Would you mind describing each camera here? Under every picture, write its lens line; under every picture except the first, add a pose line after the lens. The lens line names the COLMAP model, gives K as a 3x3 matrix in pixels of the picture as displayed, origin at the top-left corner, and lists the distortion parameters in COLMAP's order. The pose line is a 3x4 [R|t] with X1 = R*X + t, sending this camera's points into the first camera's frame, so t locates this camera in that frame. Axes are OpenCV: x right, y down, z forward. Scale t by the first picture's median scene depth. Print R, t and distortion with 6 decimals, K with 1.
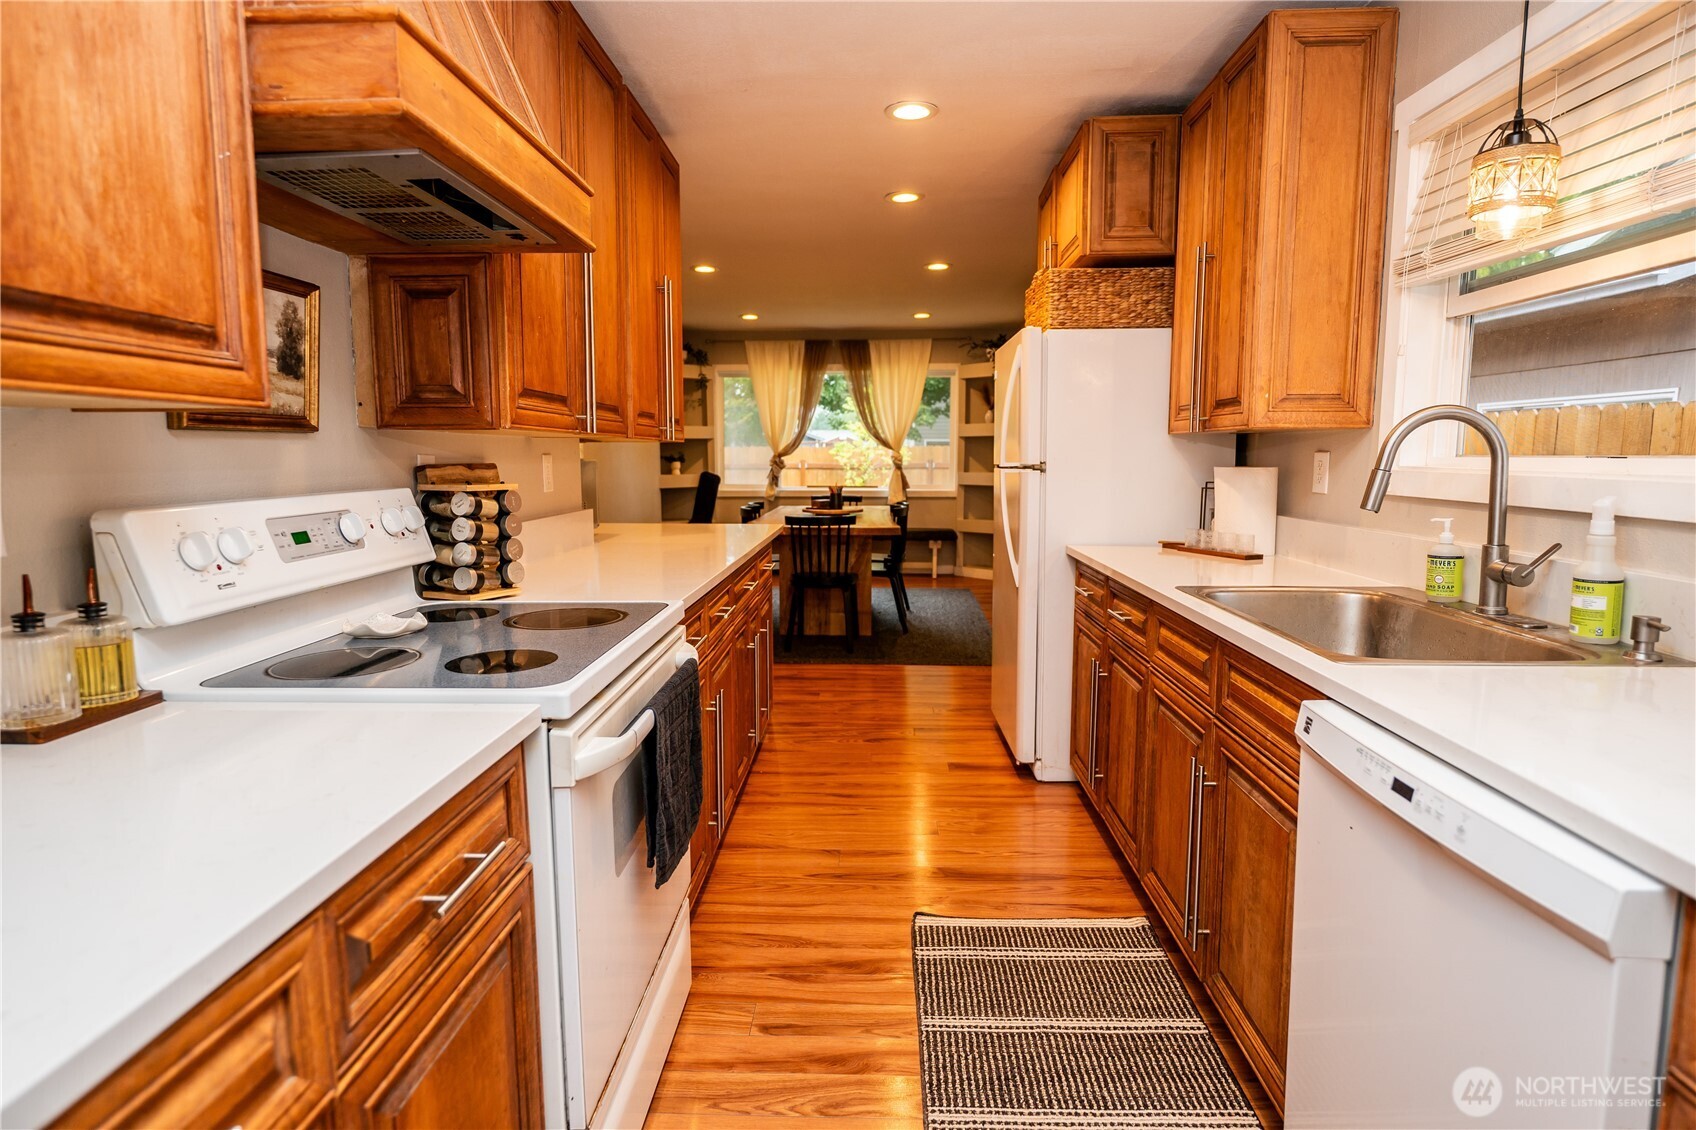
lens RADIAL K [[905.3, 0, 850.5], [0, 905.3, 560.5], [0, 0, 1]] dist [-0.002524, -0.000664]
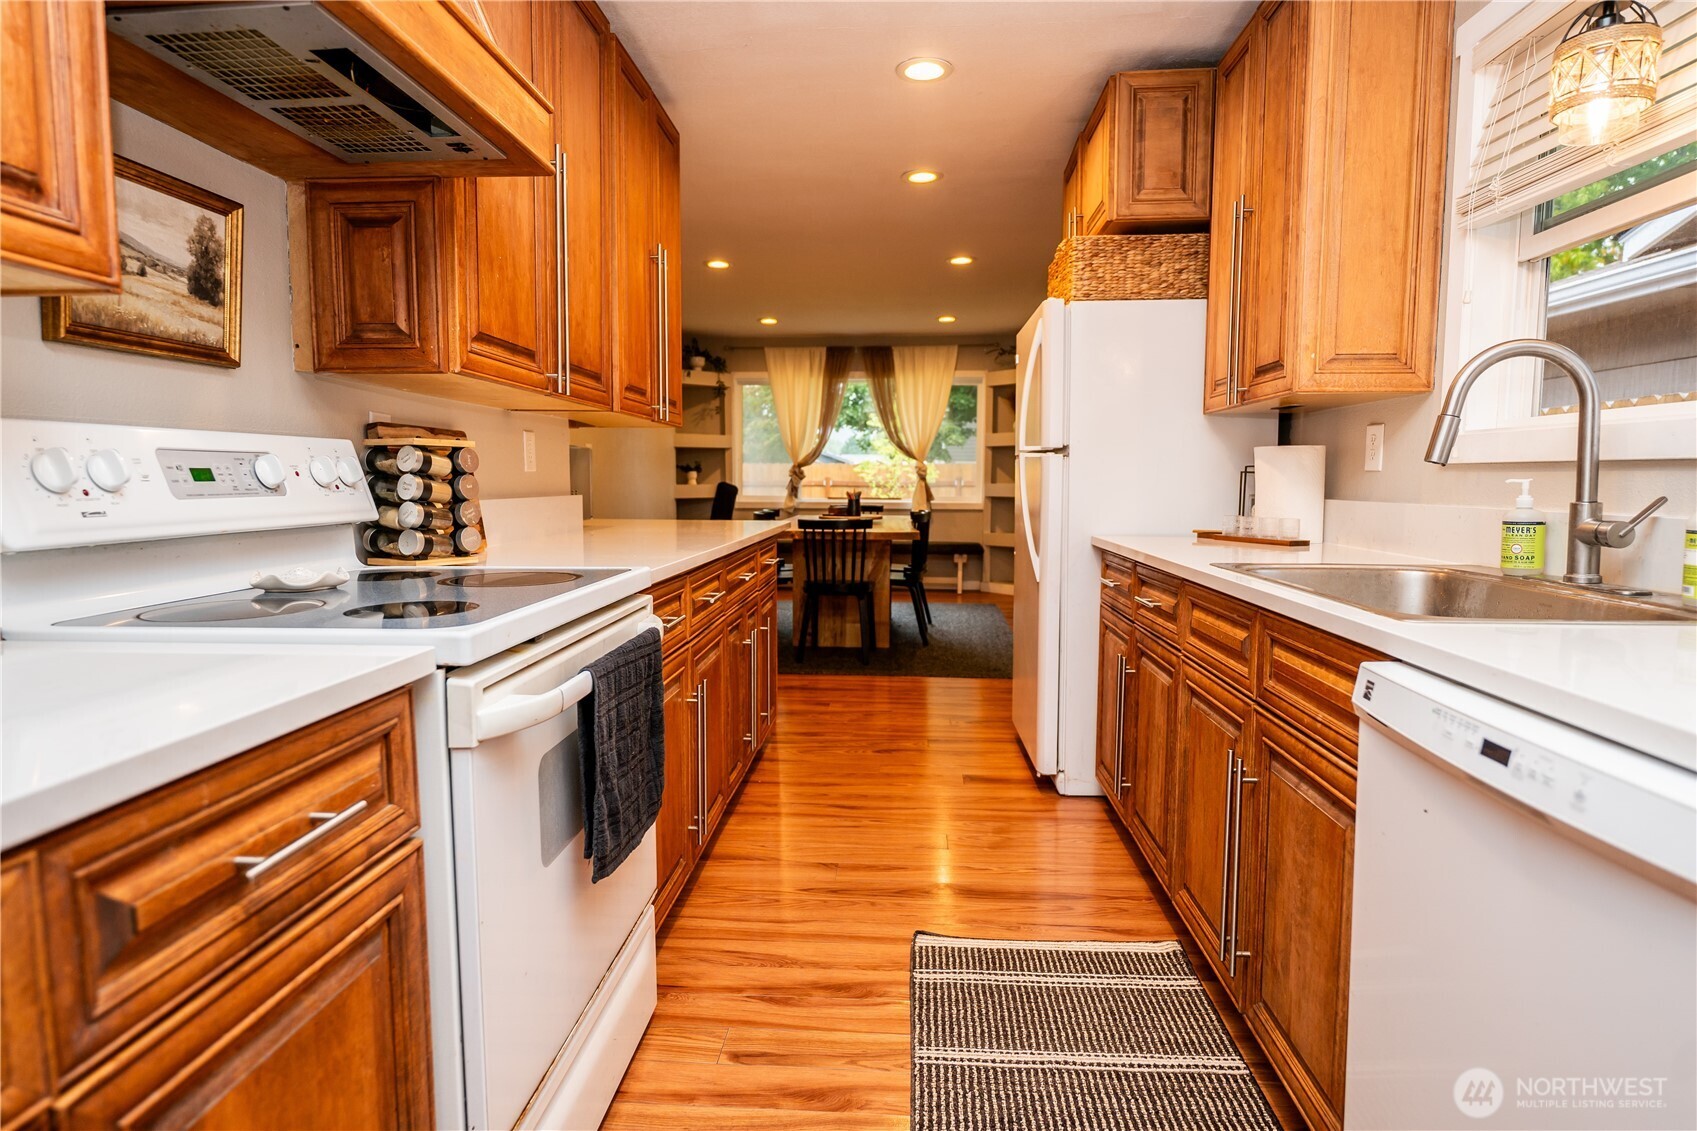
lens RADIAL K [[923.2, 0, 851.3], [0, 923.2, 561.8], [0, 0, 1]] dist [-0.003950, -0.000281]
pose [[0.999469, 0.006535, -0.031925, 0.037997], [-0.007430, 0.999580, -0.028006, 0.056827], [0.031729, 0.028228, 0.999098, 0.089092]]
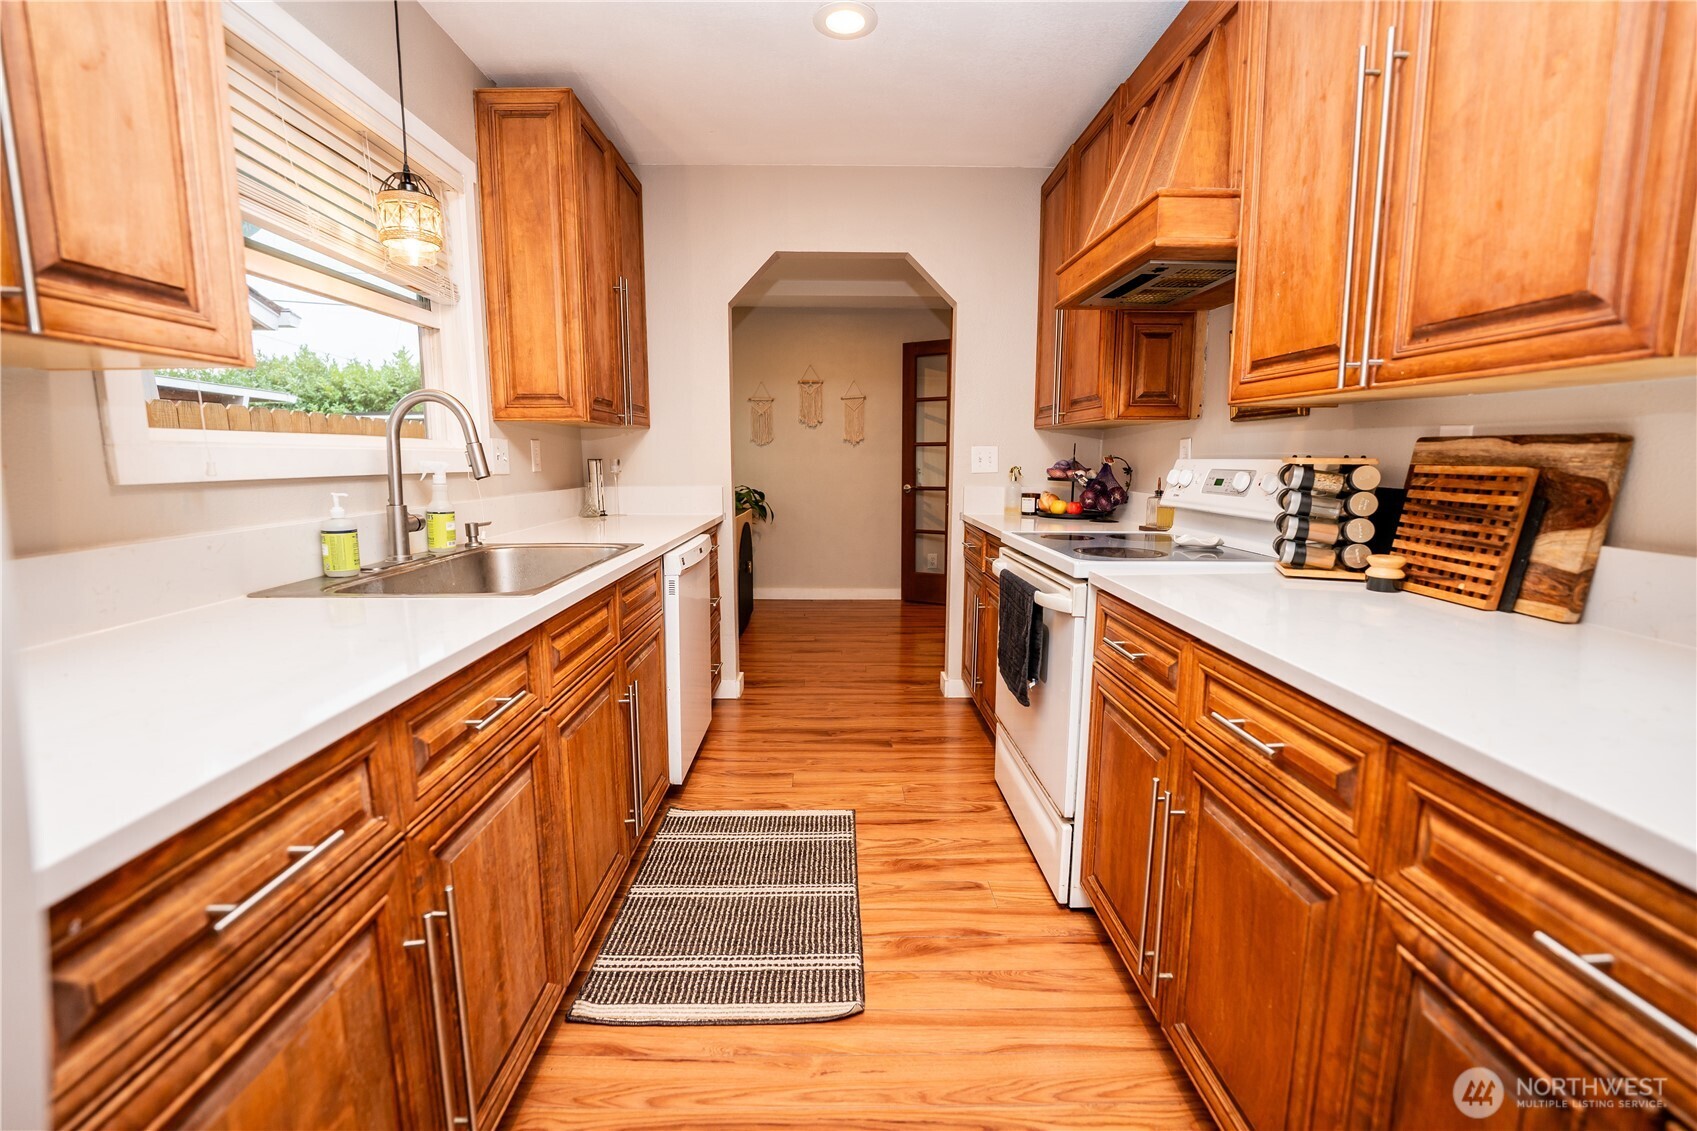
lens RADIAL K [[745.1, 0, 855.9], [0, 745.1, 564.8], [0, 0, 1]] dist [-0.032818, 0.004869]
pose [[-0.997983, 0.009673, -0.062733, 0.123663], [-0.007353, 0.964047, 0.265629, -0.172054], [0.063047, 0.265555, -0.962032, 1.670490]]
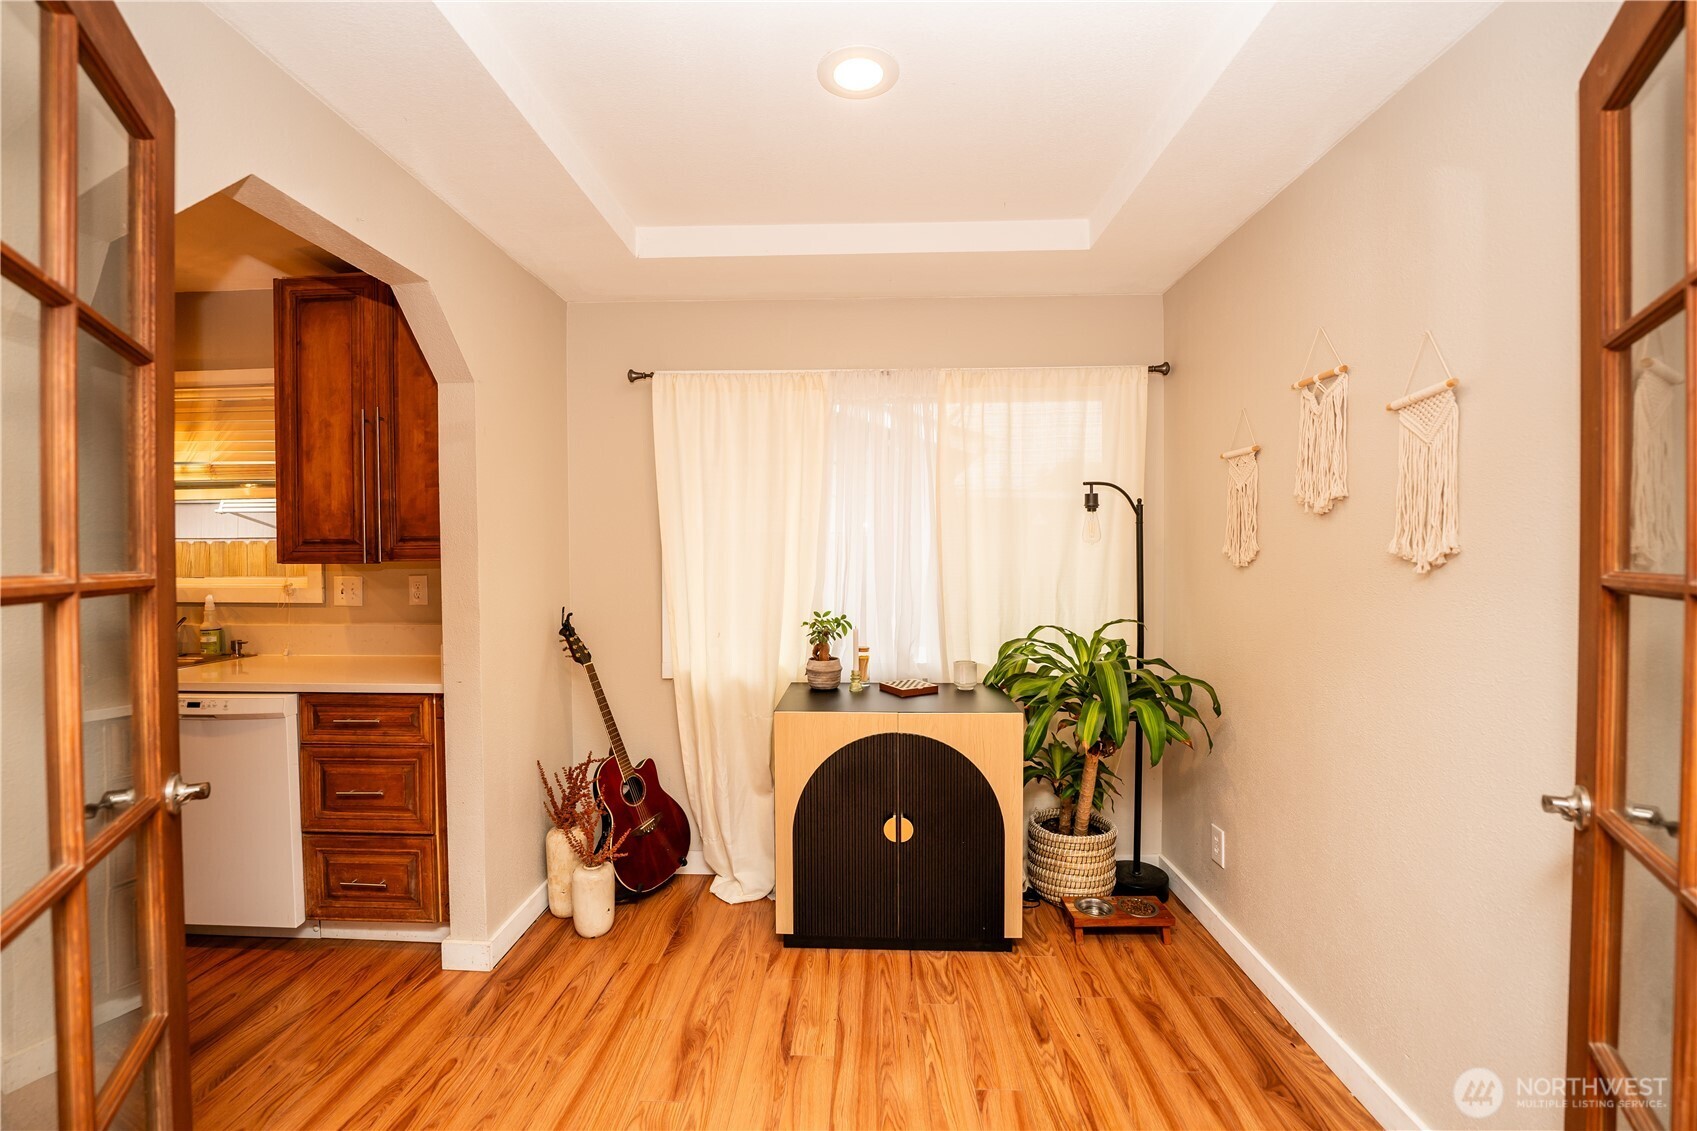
lens RADIAL K [[745.1, 0, 855.9], [0, 745.1, 564.8], [0, 0, 1]] dist [-0.032818, 0.004869]
pose [[-0.003649, -0.012352, 0.999917, -0.805997], [0.121796, 0.992474, 0.012705, 0.025273], [-0.992548, 0.121832, -0.002117, -0.521712]]
